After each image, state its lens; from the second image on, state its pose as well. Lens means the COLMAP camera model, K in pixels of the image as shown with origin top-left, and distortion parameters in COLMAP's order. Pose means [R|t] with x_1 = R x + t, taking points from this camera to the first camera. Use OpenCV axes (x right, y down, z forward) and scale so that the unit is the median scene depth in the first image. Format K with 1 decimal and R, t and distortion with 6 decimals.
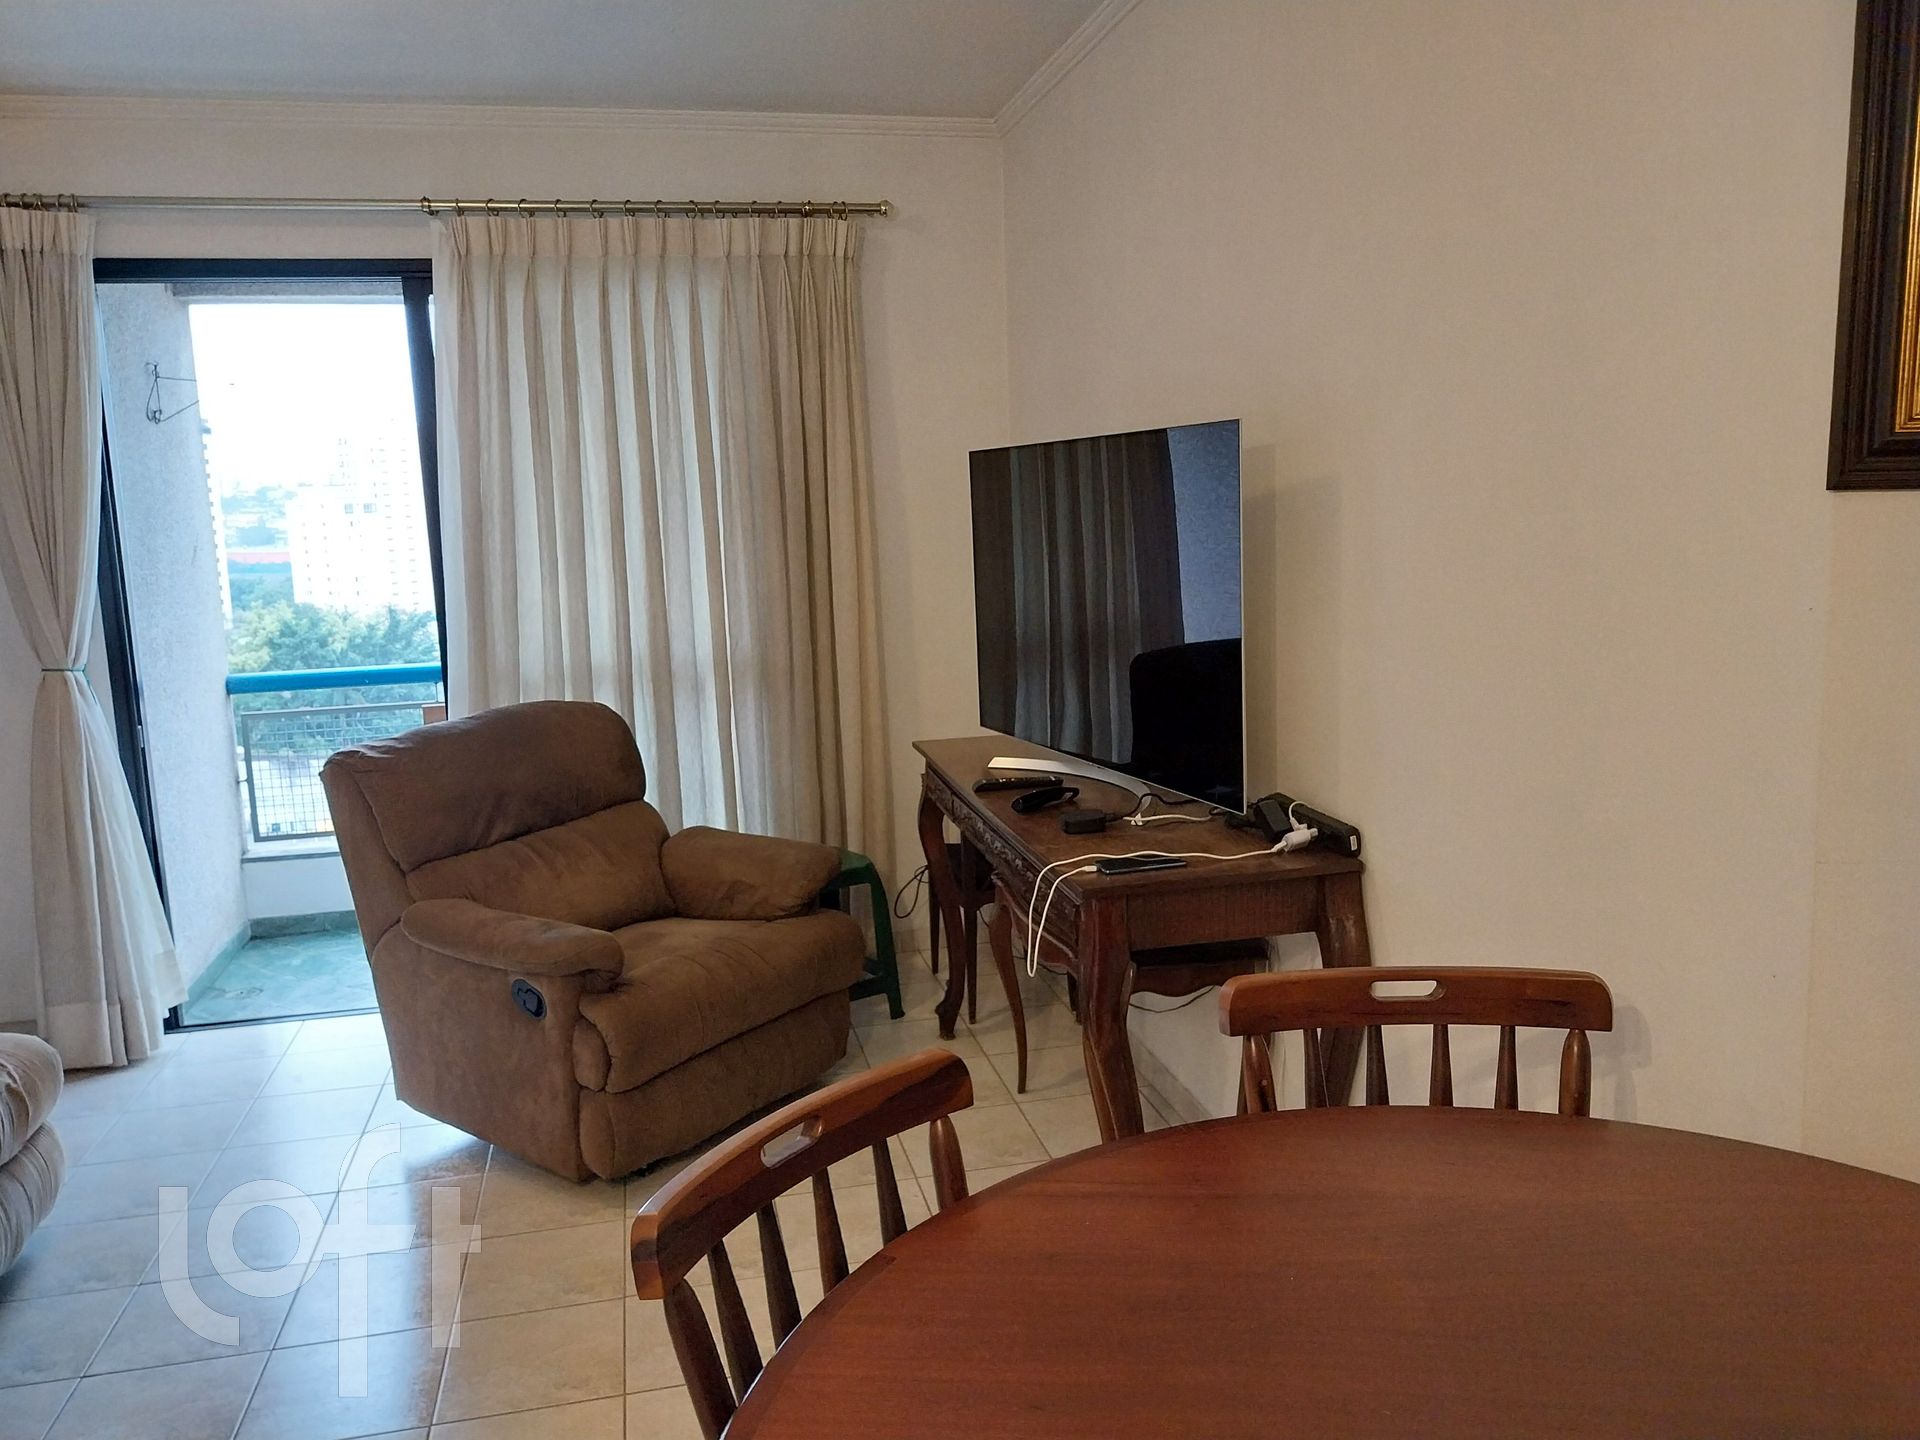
lens RADIAL K [[1442.9, 0, 956.7], [0, 1442.9, 715.8], [0, 0, 1]] dist [0.031542, -0.050351]
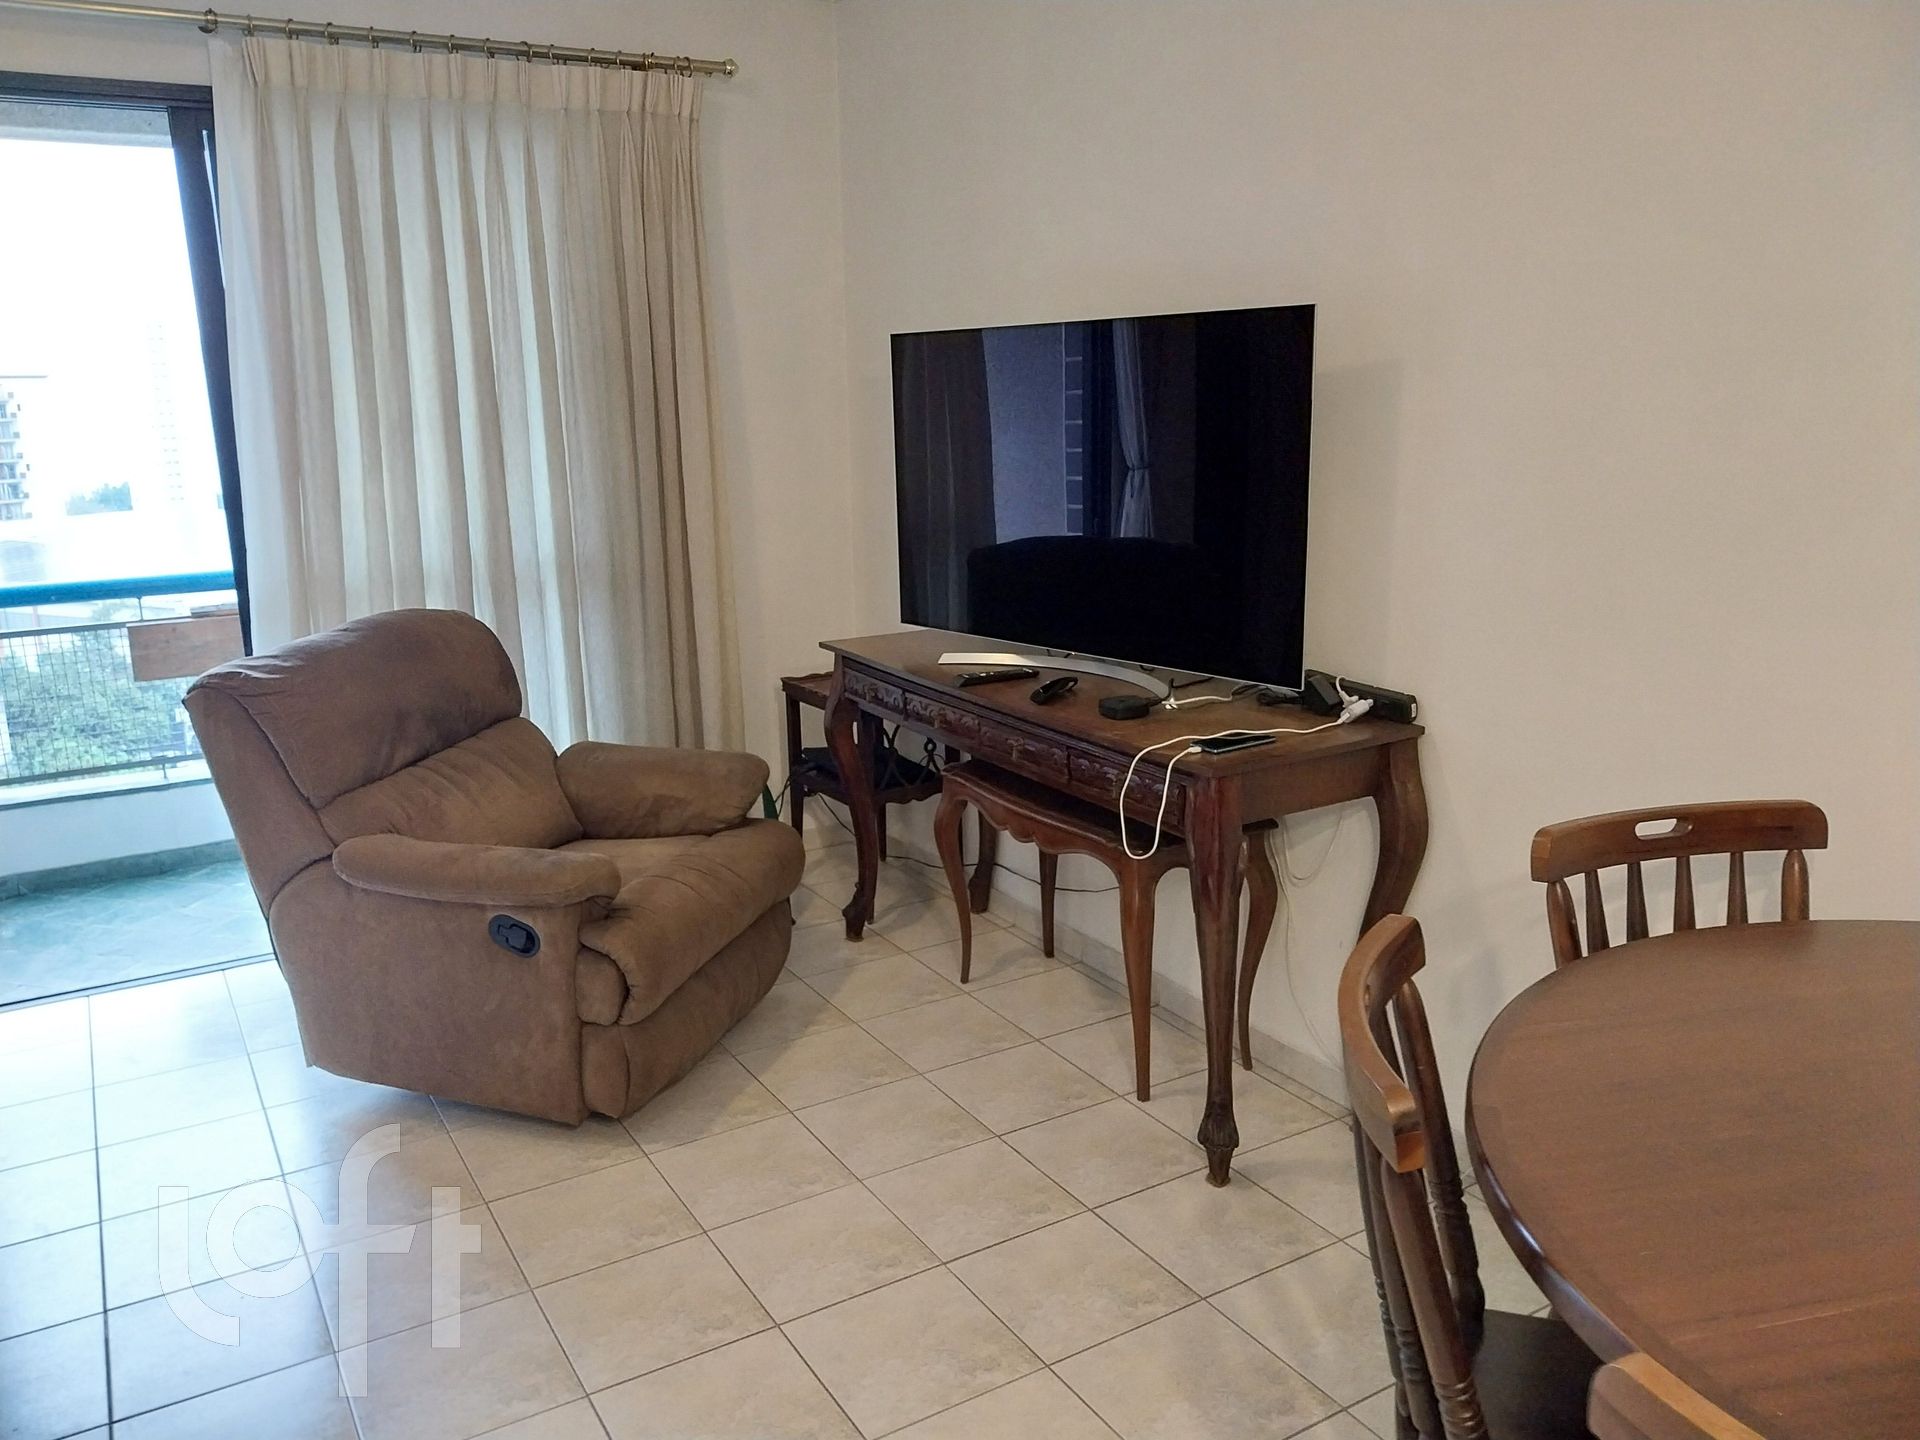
lens RADIAL K [[1442.9, 0, 960.1], [0, 1442.9, 732.9], [0, 0, 1]] dist [0.031542, -0.050351]
pose [[0.951660, -0.055039, 0.302183, -0.254128], [0.031903, 0.996205, 0.080975, 0.003914], [-0.305493, -0.067420, 0.949804, 0.051747]]
